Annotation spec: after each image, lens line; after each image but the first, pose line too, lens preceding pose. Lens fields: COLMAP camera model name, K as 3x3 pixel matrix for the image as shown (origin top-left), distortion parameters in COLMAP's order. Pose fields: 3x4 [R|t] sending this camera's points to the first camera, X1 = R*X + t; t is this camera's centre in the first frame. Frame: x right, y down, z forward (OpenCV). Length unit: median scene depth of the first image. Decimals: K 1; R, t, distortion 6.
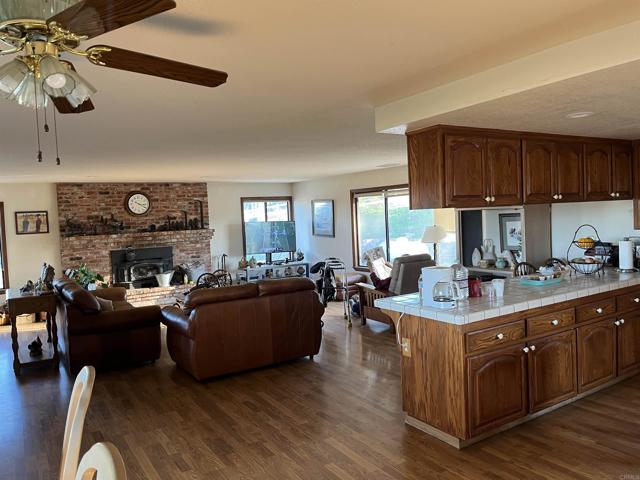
lens RADIAL K [[485.8, 0, 319.7], [0, 485.8, 236.8], [0, 0, 1]] dist [0.046798, -0.068872]
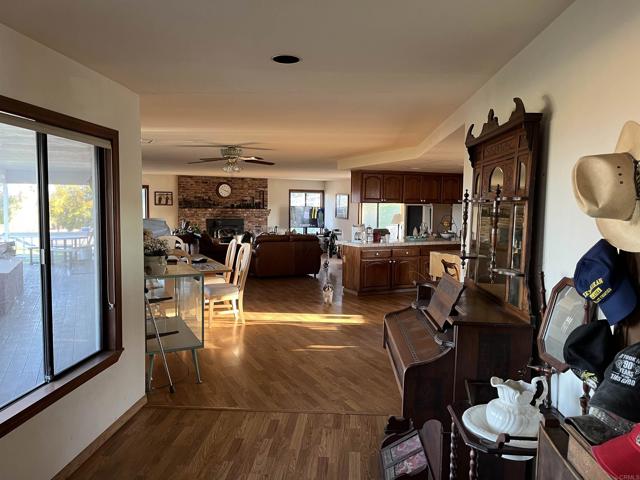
lens RADIAL K [[485.8, 0, 323.1], [0, 485.8, 243.1], [0, 0, 1]] dist [0.046798, -0.068872]
pose [[0.992401, 0.064993, -0.104485, 0.121375], [-0.061305, 0.997390, 0.038131, 0.023155], [0.106691, -0.031436, 0.993795, -0.540090]]
